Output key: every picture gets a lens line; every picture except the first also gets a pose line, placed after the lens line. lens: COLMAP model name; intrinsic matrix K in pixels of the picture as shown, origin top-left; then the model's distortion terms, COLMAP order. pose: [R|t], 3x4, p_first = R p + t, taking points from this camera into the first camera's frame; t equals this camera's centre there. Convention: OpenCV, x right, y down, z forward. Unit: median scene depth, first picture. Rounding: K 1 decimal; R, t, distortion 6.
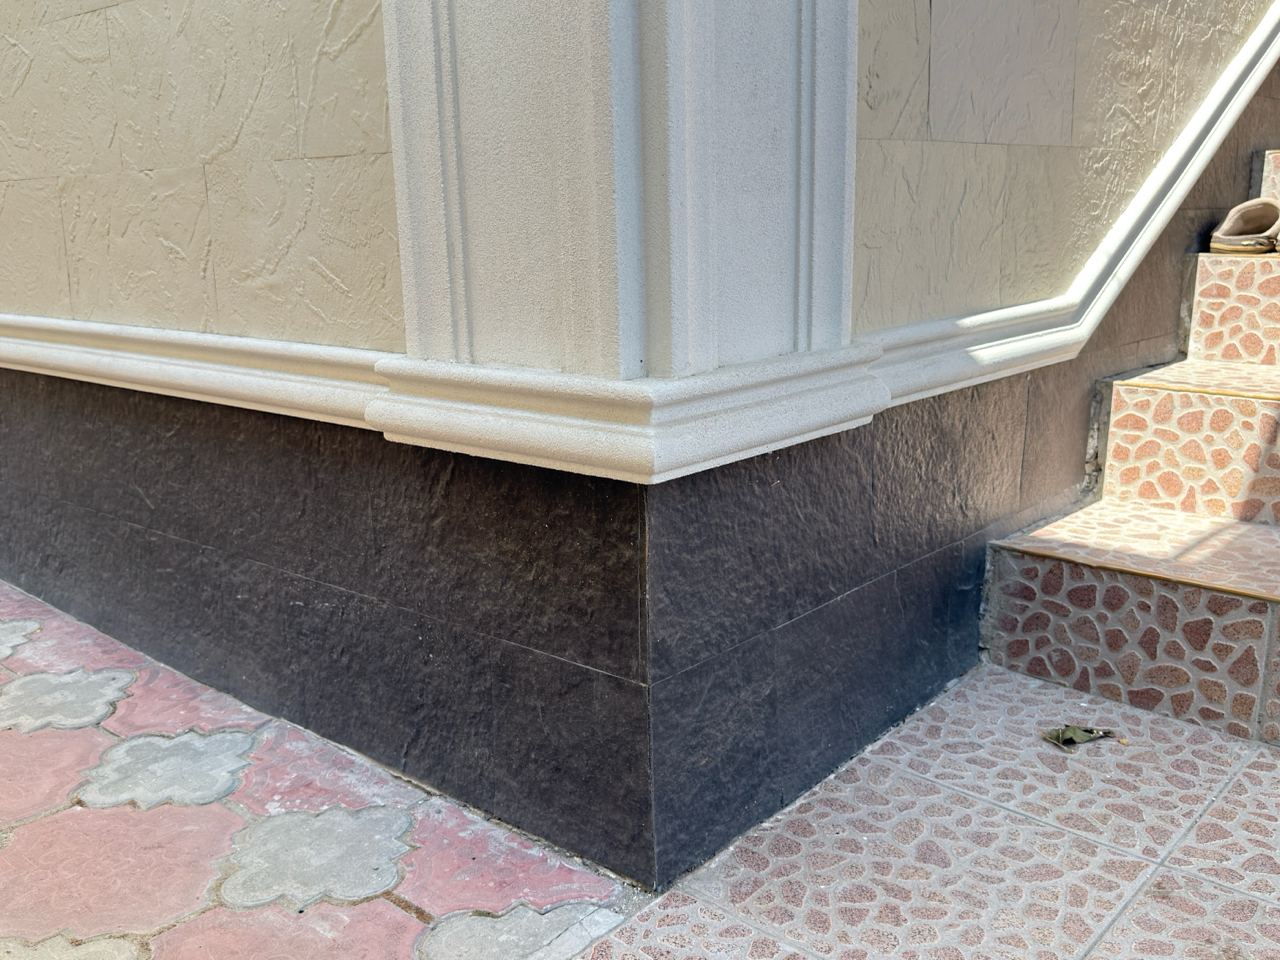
lens RADIAL K [[1249.6, 0, 640.0], [0, 1249.6, 480.0], [0, 0, 1]] dist [0.005479, 0.000353]
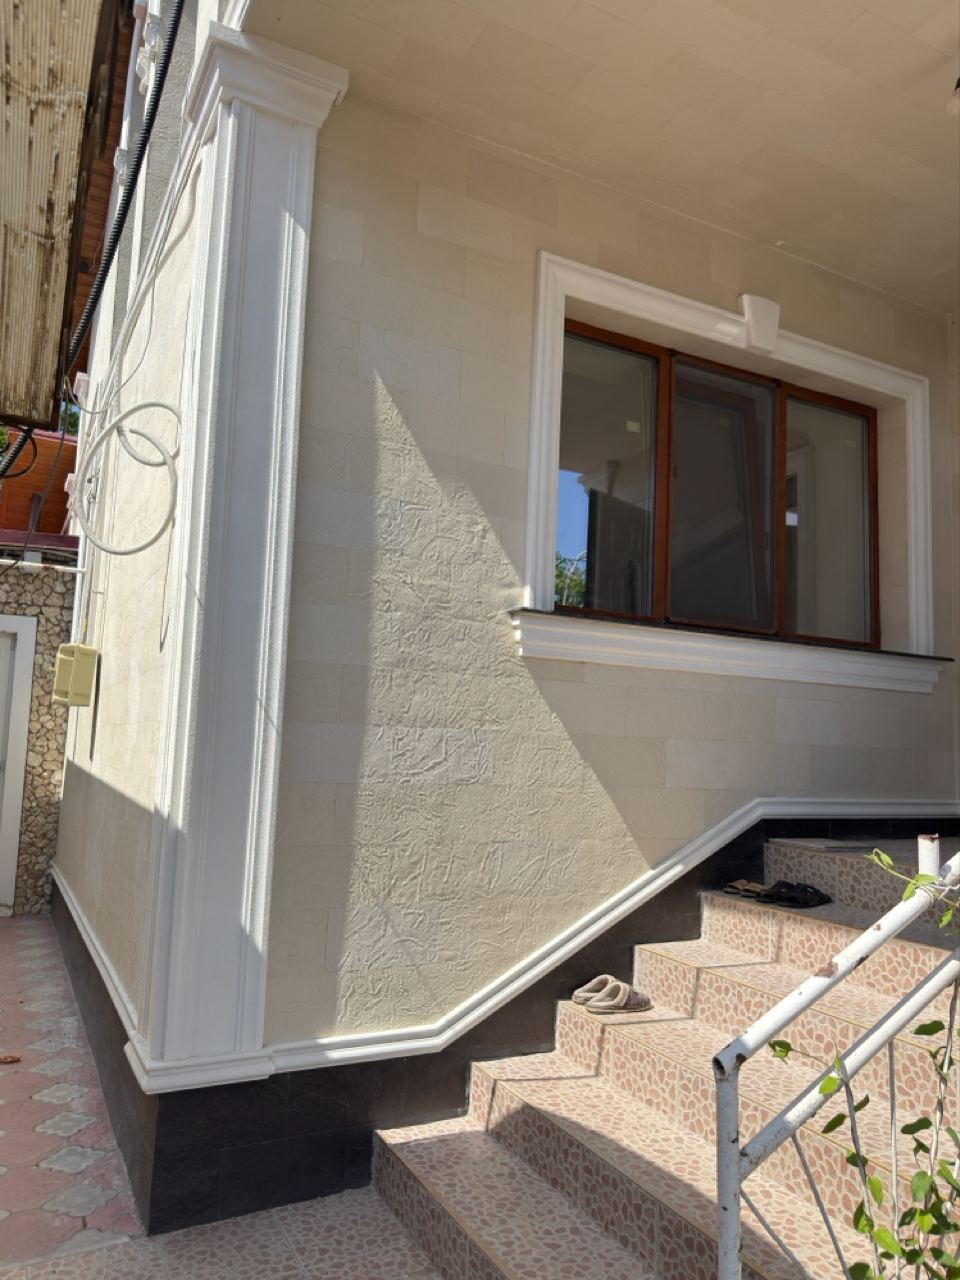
lens RADIAL K [[928.5, 0, 480.0], [0, 928.5, 640.0], [0, 0, 1]] dist [0.065189, -0.110652]
pose [[0.935150, 0.012570, -0.354028, 1.328069], [-0.130168, 0.941652, -0.310400, -0.371999], [0.329470, 0.336354, 0.882222, -1.041456]]
